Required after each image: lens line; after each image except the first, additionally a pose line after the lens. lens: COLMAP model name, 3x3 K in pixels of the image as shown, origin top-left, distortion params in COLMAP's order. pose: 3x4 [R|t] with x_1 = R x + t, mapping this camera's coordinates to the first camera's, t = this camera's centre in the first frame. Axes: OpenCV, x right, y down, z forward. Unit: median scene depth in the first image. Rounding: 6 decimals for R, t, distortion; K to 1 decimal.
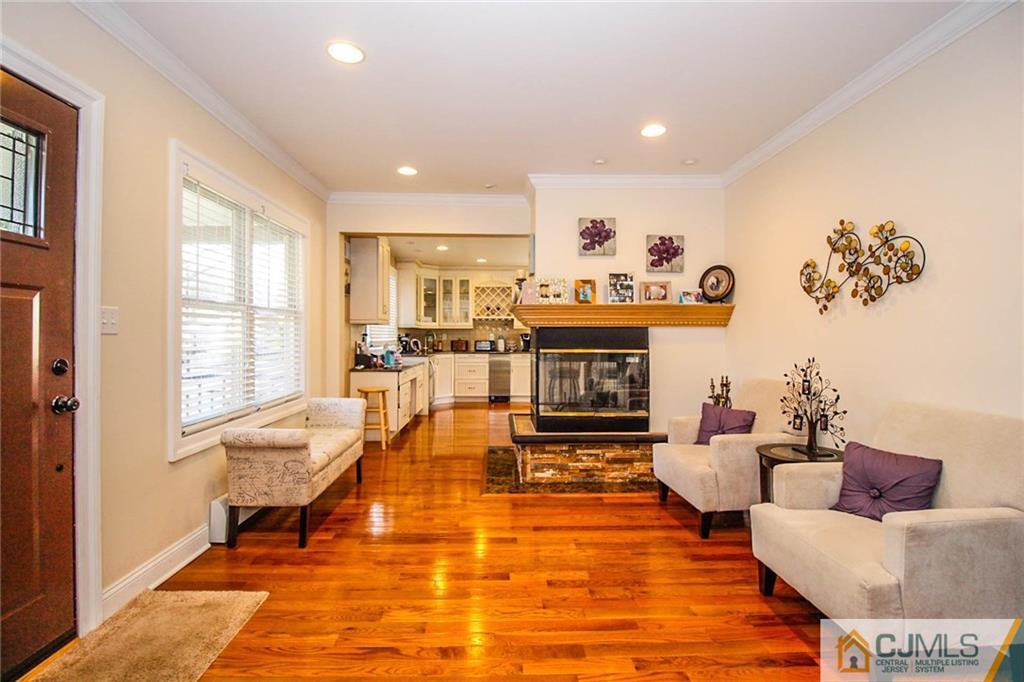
lens RADIAL K [[495.5, 0, 511.4], [0, 495.5, 317.6], [0, 0, 1]] dist [-0.000808, -0.000261]
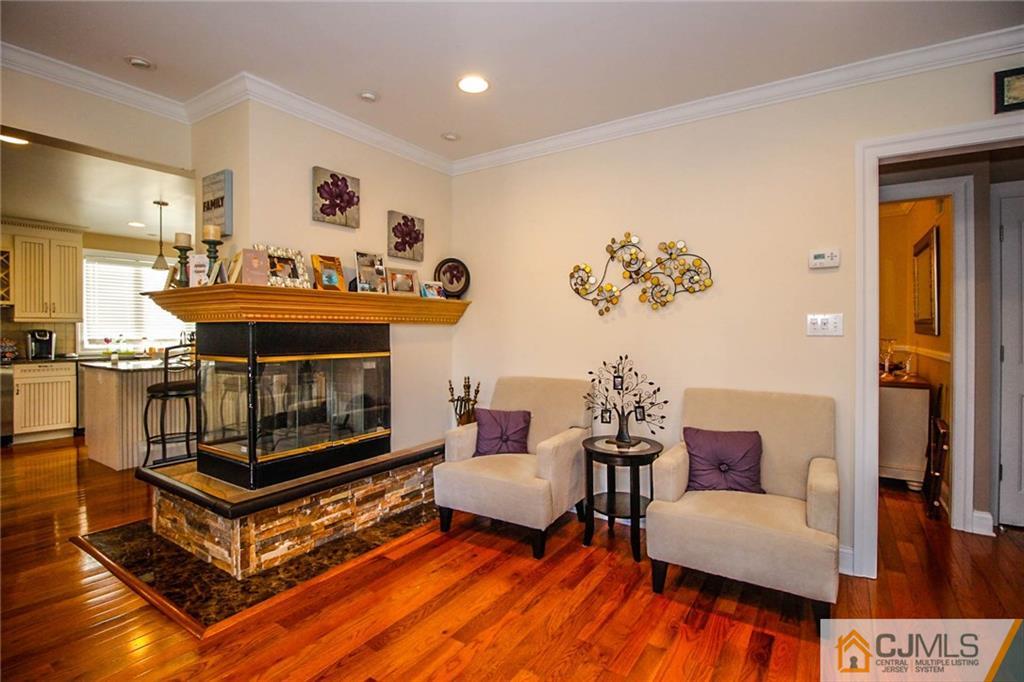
lens RADIAL K [[484.4, 0, 514.1], [0, 484.4, 325.7], [0, 0, 1]] dist [-0.002741, -0.000672]
pose [[0.576337, 0.006111, 0.817189, -0.269382], [-0.028295, 0.999522, 0.012481, 0.006678], [-0.816722, -0.030316, 0.576234, 0.394763]]
